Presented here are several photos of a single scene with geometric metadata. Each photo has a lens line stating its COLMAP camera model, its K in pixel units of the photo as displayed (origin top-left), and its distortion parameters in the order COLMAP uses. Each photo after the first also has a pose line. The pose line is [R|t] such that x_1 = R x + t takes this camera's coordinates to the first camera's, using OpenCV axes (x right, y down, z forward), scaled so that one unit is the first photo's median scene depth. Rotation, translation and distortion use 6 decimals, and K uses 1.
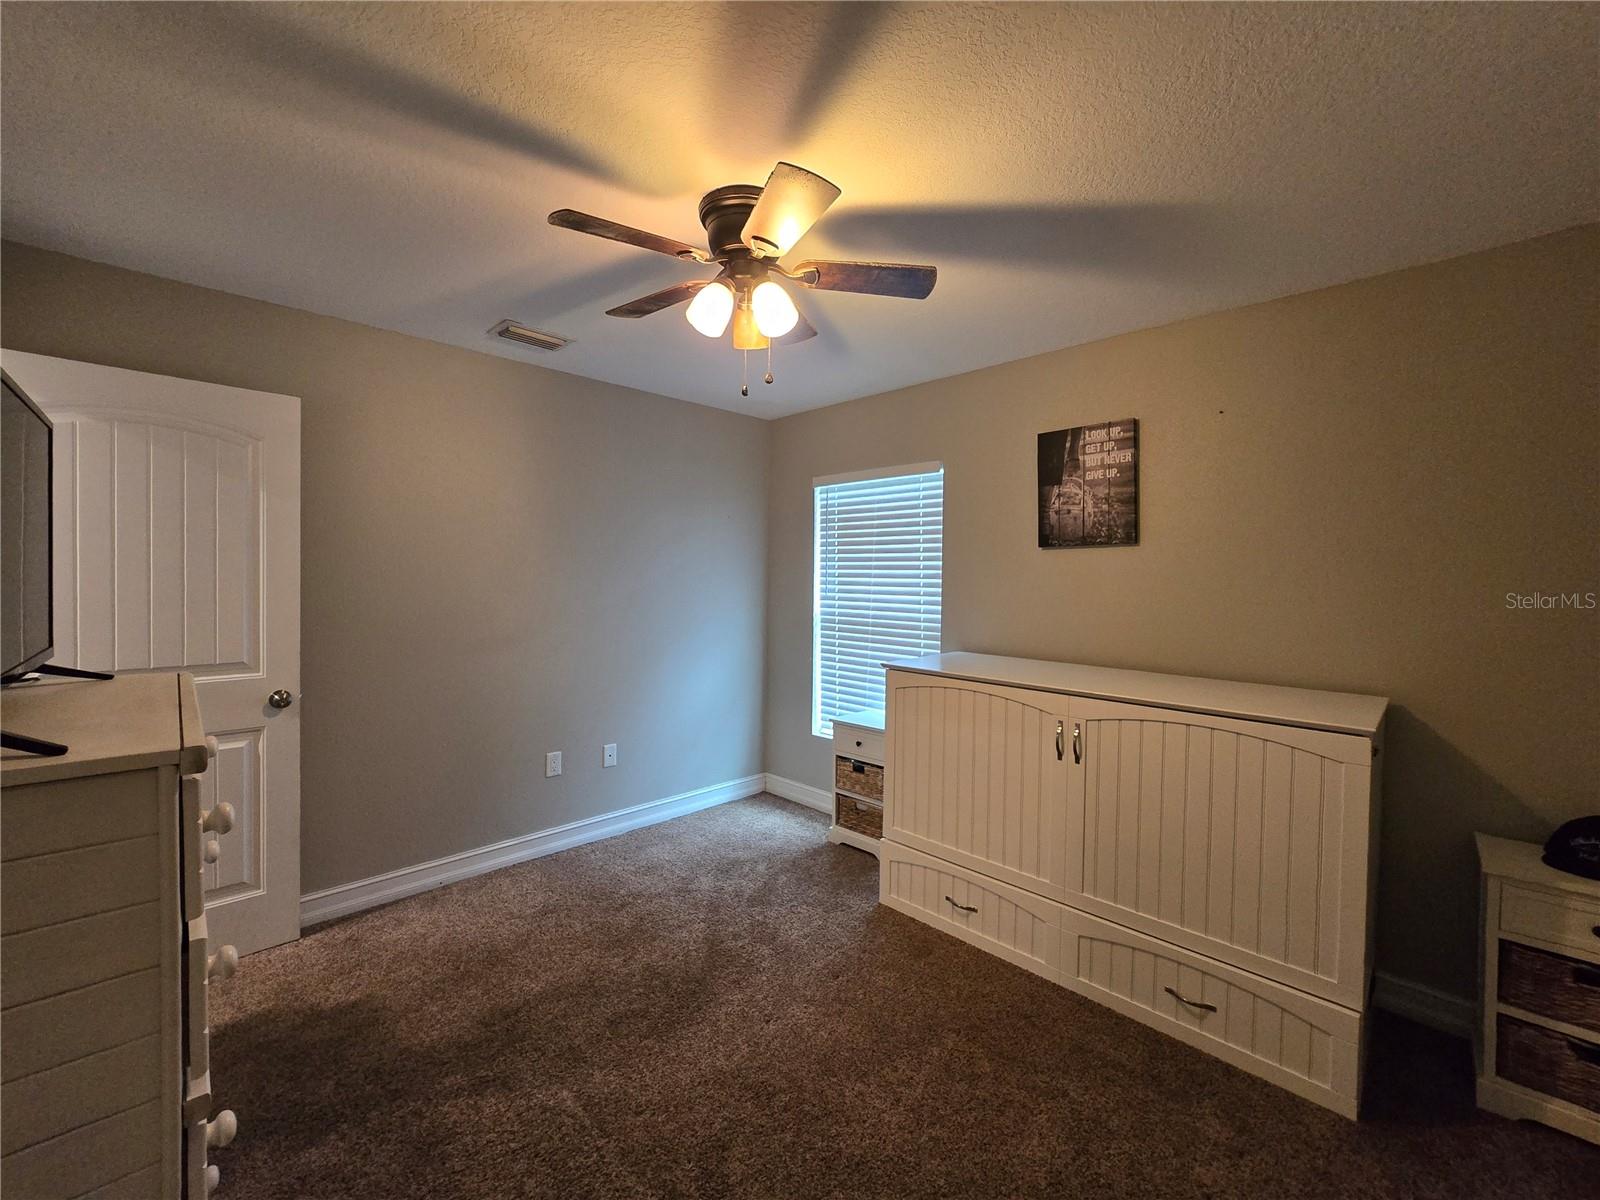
lens RADIAL K [[649.5, 0, 798.9], [0, 649.5, 599.2], [0, 0, 1]] dist [-0.009873, -0.000308]
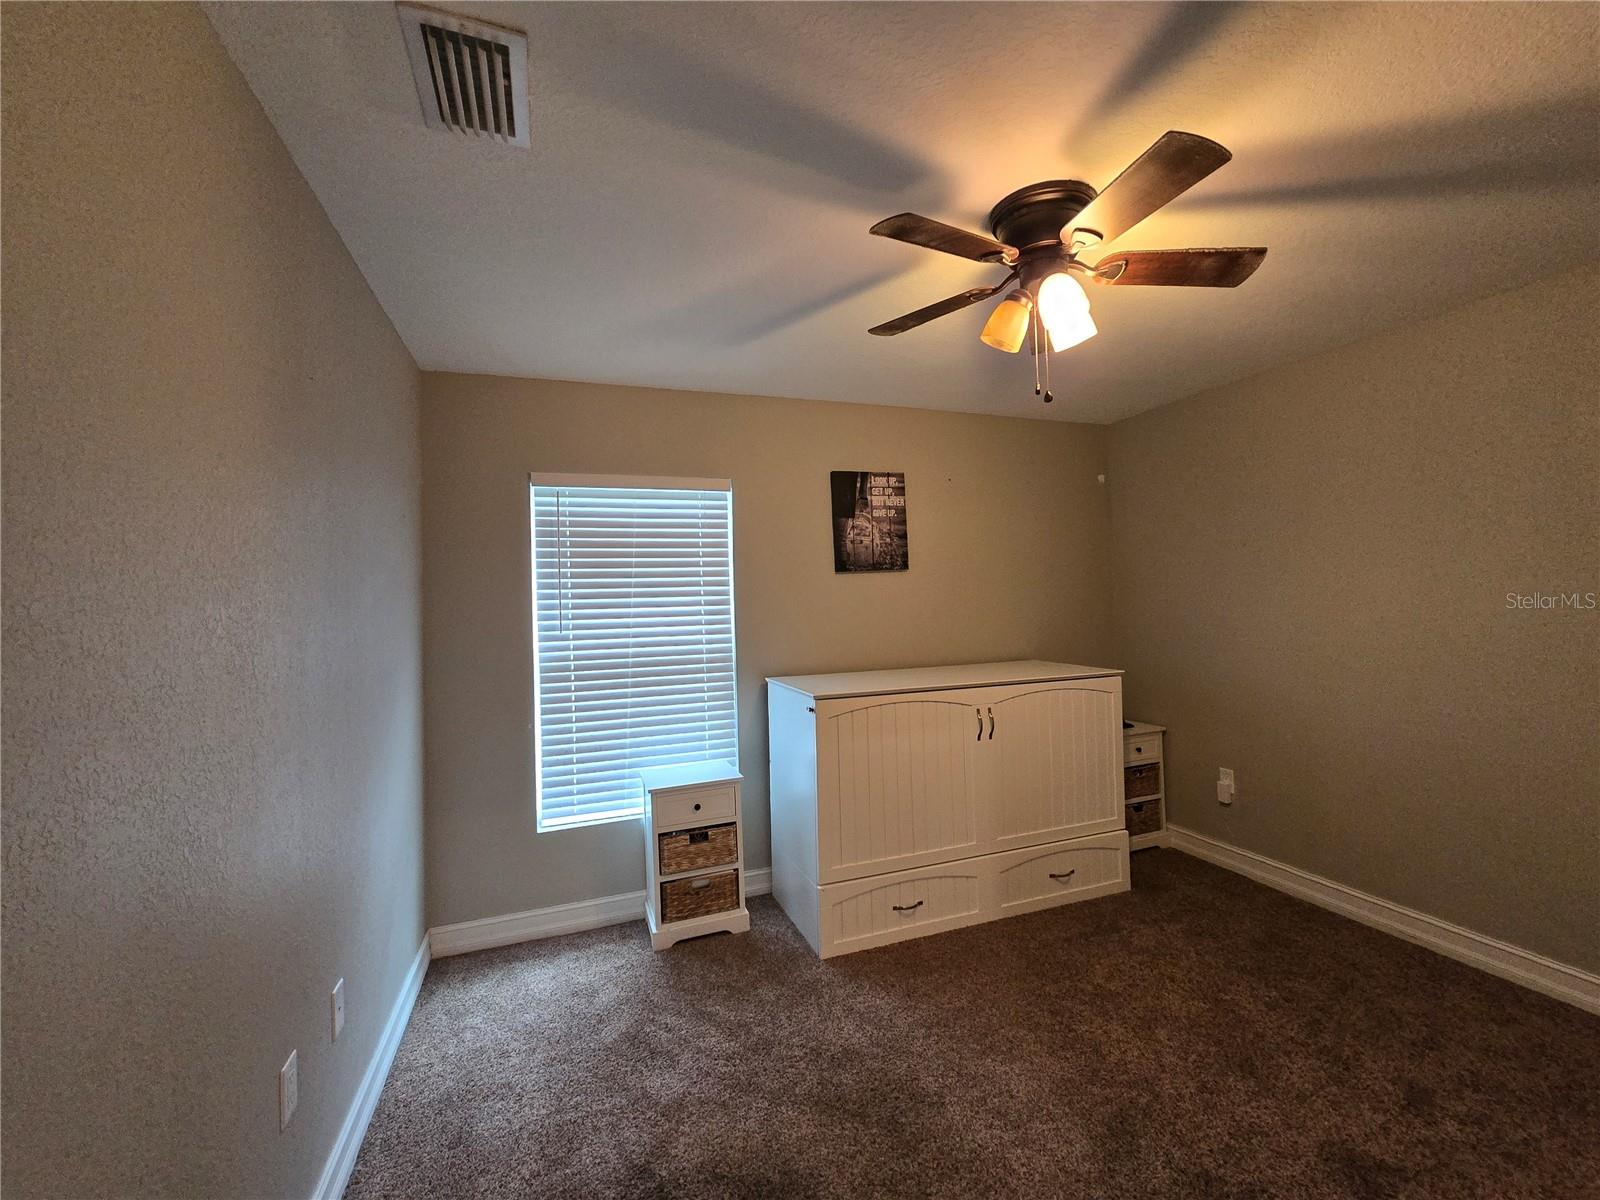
lens RADIAL K [[649.5, 0, 798.7], [0, 649.5, 594.7], [0, 0, 1]] dist [-0.009873, -0.000308]
pose [[0.428809, -0.017776, 0.903220, -0.696957], [0.068394, 0.997576, -0.012837, -0.032071], [-0.900802, 0.067279, 0.428986, 0.603664]]
